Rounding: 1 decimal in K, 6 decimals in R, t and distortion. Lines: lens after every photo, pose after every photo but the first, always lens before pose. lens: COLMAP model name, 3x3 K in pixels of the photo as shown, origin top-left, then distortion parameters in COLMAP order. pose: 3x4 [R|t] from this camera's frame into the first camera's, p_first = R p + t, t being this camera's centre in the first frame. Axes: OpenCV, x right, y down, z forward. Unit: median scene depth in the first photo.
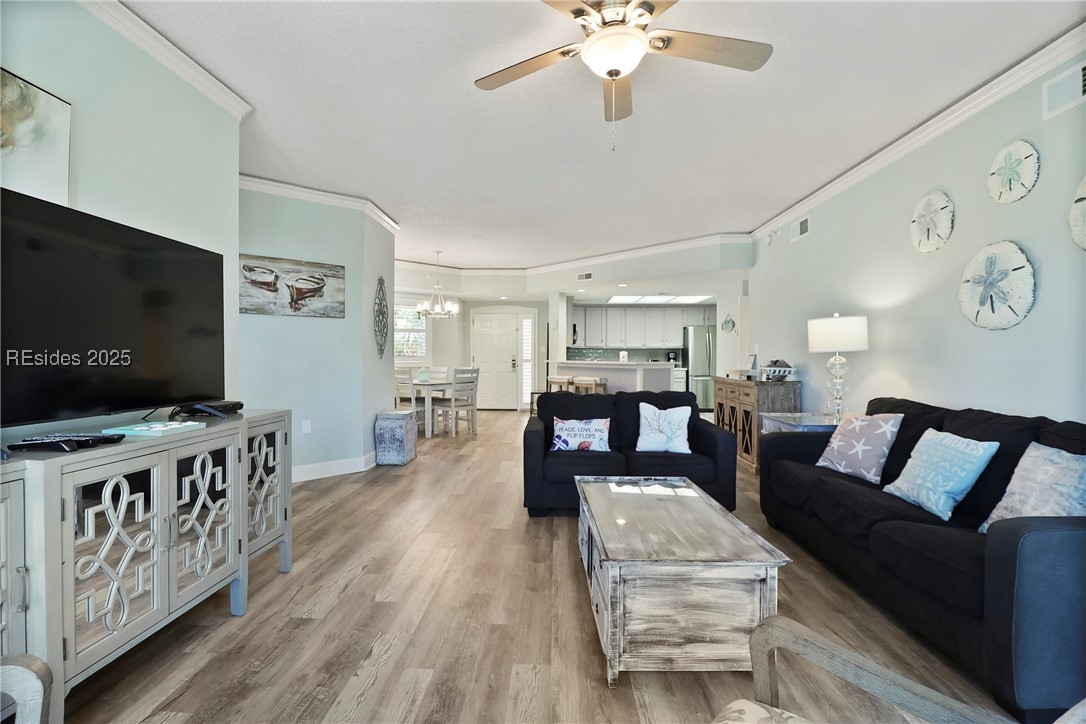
lens RADIAL K [[508.4, 0, 536.2], [0, 508.4, 360.8], [0, 0, 1]] dist [0.000844, -0.013387]
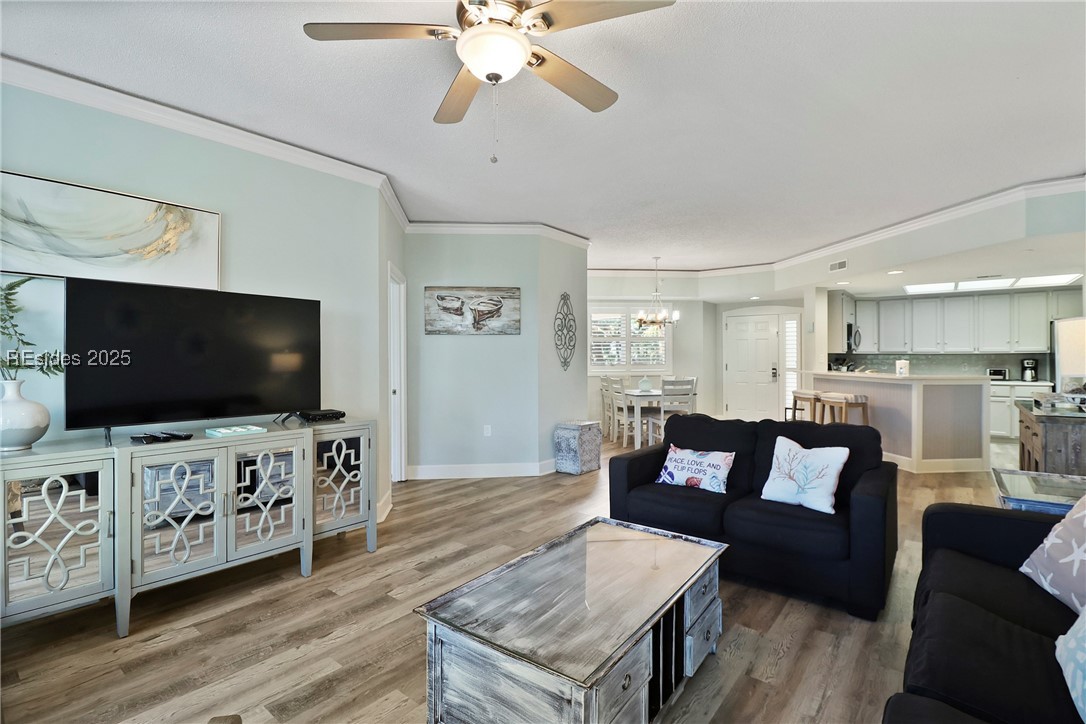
lens RADIAL K [[510.8, 0, 536.5], [0, 510.8, 357.7], [0, 0, 1]] dist [0.001727, -0.013032]
pose [[0.803513, -0.002970, -0.595279, 0.415011], [-0.002433, 0.999963, -0.008274, -0.033301], [0.595282, 0.008097, 0.803476, 0.176155]]
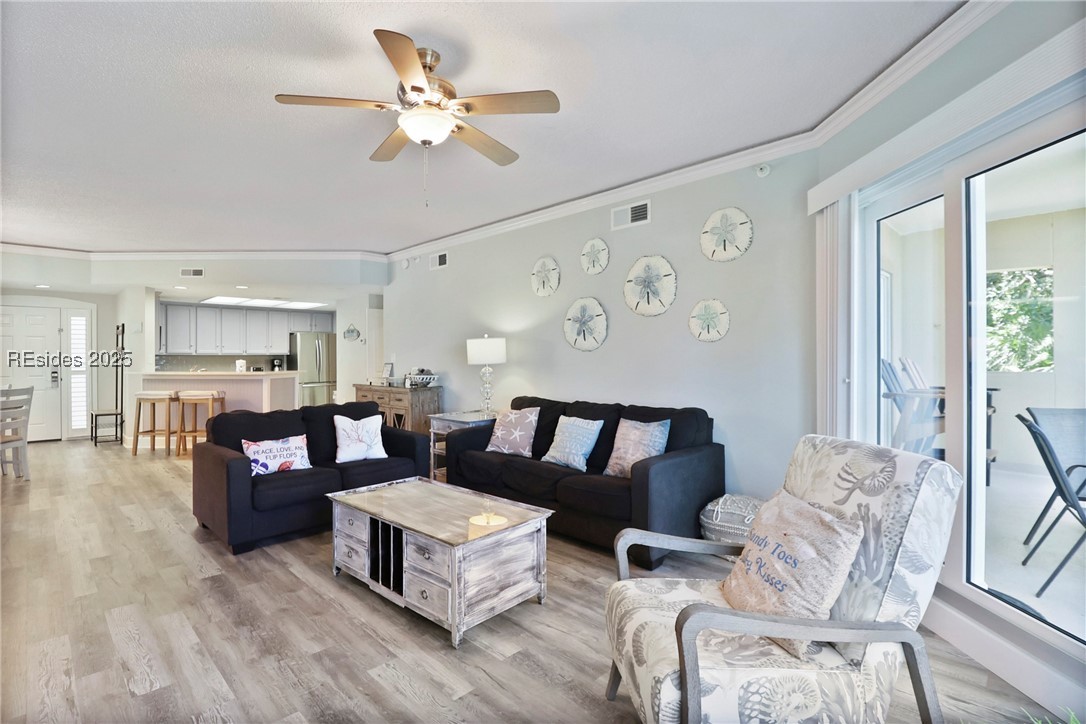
lens RADIAL K [[510.8, 0, 536.5], [0, 510.8, 357.7], [0, 0, 1]] dist [0.001727, -0.013032]
pose [[0.677843, -0.007780, 0.735165, -0.307028], [0.014189, 0.999896, -0.002501, -0.029365], [-0.735070, 0.012126, 0.677883, 0.001245]]
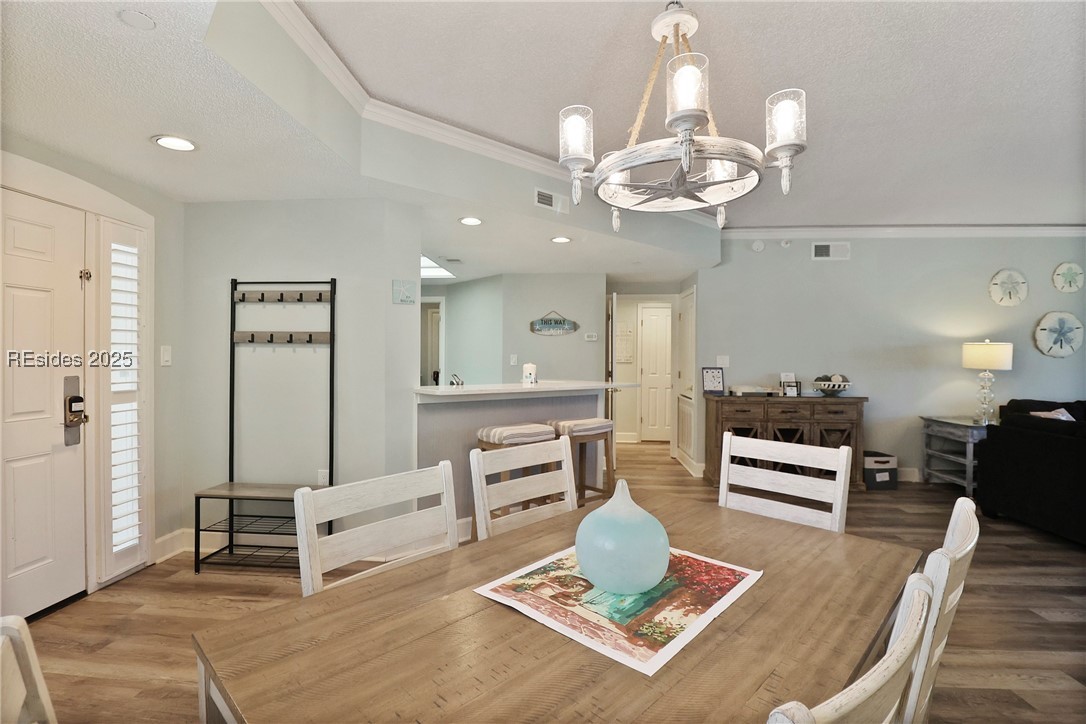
lens RADIAL K [[508.4, 0, 536.2], [0, 508.4, 360.8], [0, 0, 1]] dist [0.000844, -0.013387]
pose [[0.043695, -0.004959, 0.999033, -0.788704], [0.006122, 0.999970, 0.004696, -0.053801], [-0.999026, 0.005911, 0.043724, 2.171958]]
